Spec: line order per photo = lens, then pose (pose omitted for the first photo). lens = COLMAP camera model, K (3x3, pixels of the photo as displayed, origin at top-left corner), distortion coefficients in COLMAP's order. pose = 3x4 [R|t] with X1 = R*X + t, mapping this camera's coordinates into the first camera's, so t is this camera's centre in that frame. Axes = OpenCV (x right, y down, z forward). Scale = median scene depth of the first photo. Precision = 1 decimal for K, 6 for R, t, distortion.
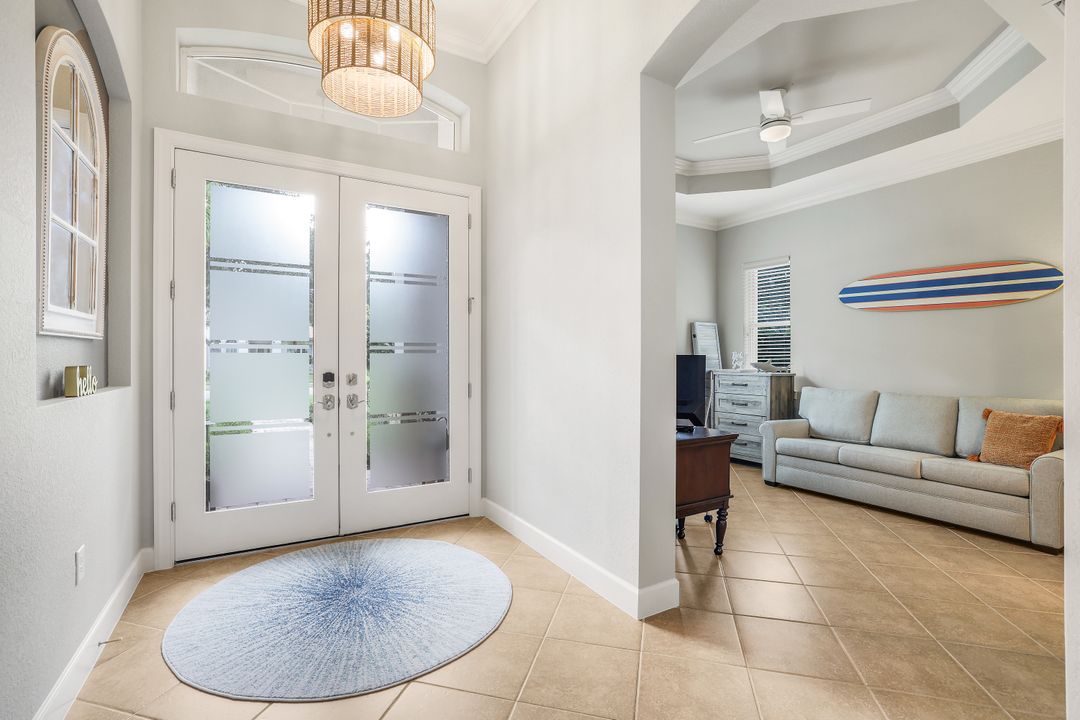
lens RADIAL K [[470.2, 0, 535.3], [0, 470.2, 349.2], [0, 0, 1]] dist [-0.027338, 0.000142]
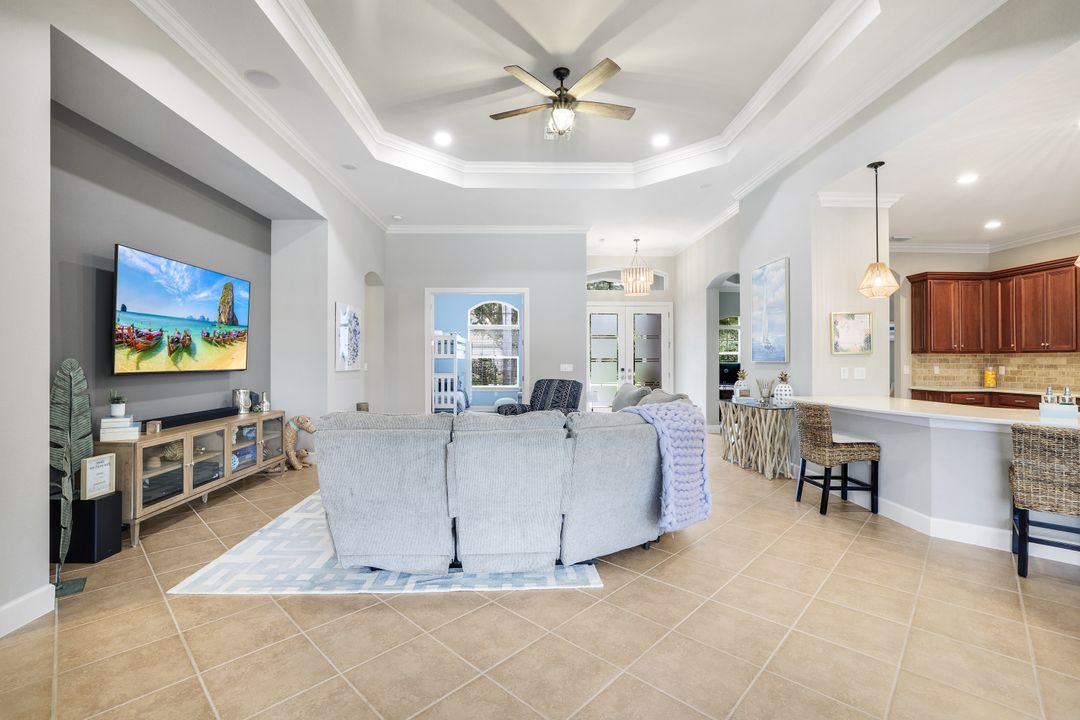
lens RADIAL K [[472.0, 0, 531.4], [0, 472.0, 358.7], [0, 0, 1]] dist [-0.037469, 0.013191]
pose [[0.869518, -0.003301, -0.493891, 0.596005], [0.006258, 0.999971, 0.004334, -0.032541], [0.493862, -0.006859, 0.869513, -2.068915]]
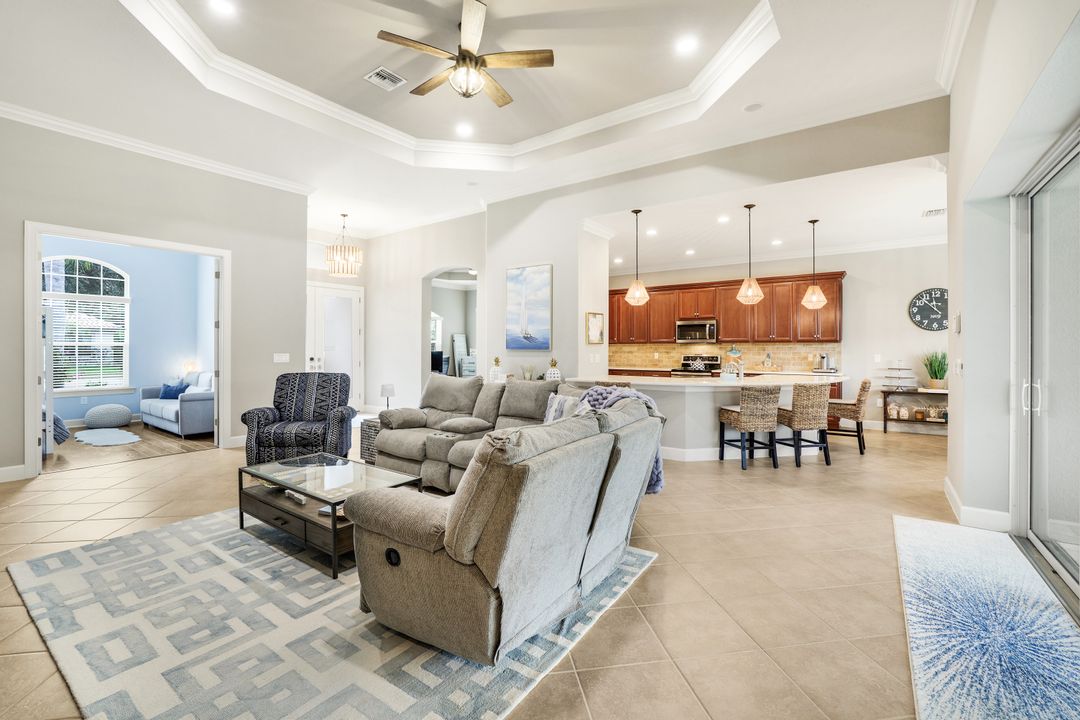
lens RADIAL K [[470.2, 0, 535.3], [0, 470.2, 349.2], [0, 0, 1]] dist [-0.027338, 0.000142]
pose [[0.919048, -0.002848, 0.394136, -0.303776], [-0.002900, 0.999898, 0.013988, -0.040539], [-0.394135, -0.013998, 0.918946, -2.029581]]
